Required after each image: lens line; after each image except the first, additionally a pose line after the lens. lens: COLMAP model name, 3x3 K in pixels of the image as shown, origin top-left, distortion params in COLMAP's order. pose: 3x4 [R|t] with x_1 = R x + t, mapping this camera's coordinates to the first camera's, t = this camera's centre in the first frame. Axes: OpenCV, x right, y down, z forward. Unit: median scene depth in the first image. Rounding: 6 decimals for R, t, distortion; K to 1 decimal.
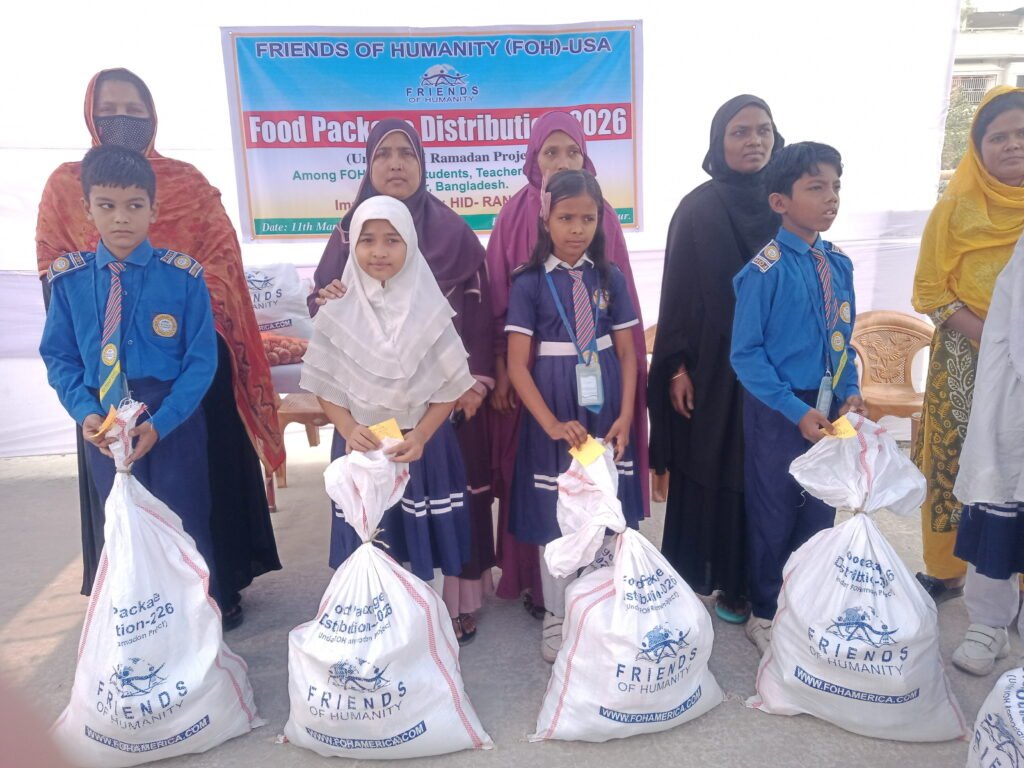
lens RADIAL K [[767.4, 0, 524.5], [0, 767.4, 387.5], [0, 0, 1]] dist [0.007250, -0.010388]
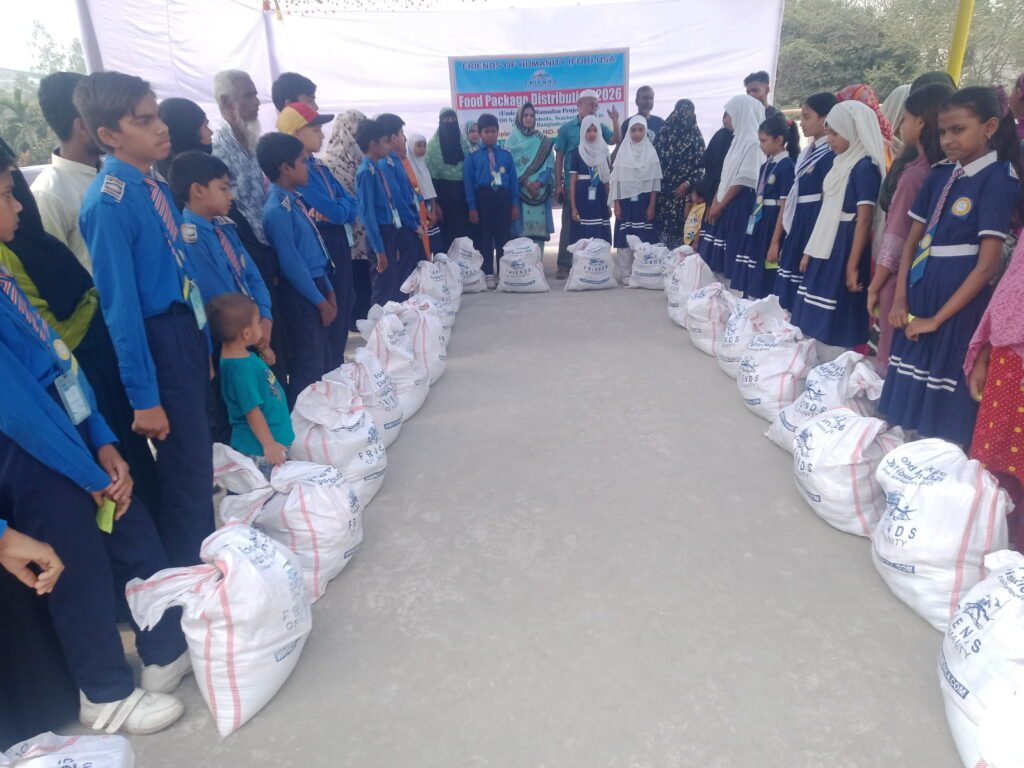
lens RADIAL K [[703.7, 0, 510.8], [0, 703.7, 399.9], [0, 0, 1]] dist [-0.000484, -0.018616]
pose [[0.990882, 0.033772, -0.130432, 0.111616], [-0.012230, 0.986624, 0.162553, 0.214175], [0.134177, -0.159476, 0.978041, -1.231607]]
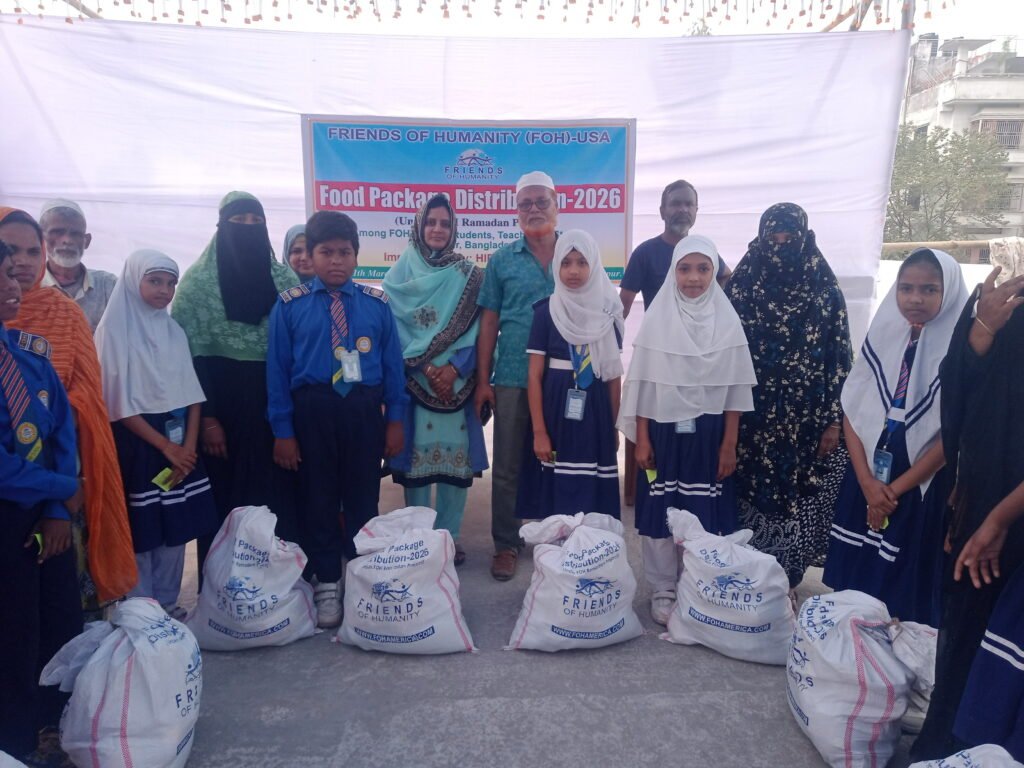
lens RADIAL K [[767.4, 0, 524.5], [0, 767.4, 387.5], [0, 0, 1]] dist [0.007250, -0.010388]
pose [[0.998310, 0.043191, -0.038881, 0.039947], [-0.044369, 0.998566, -0.029952, 0.002066], [0.037532, 0.031627, 0.998795, -0.237114]]
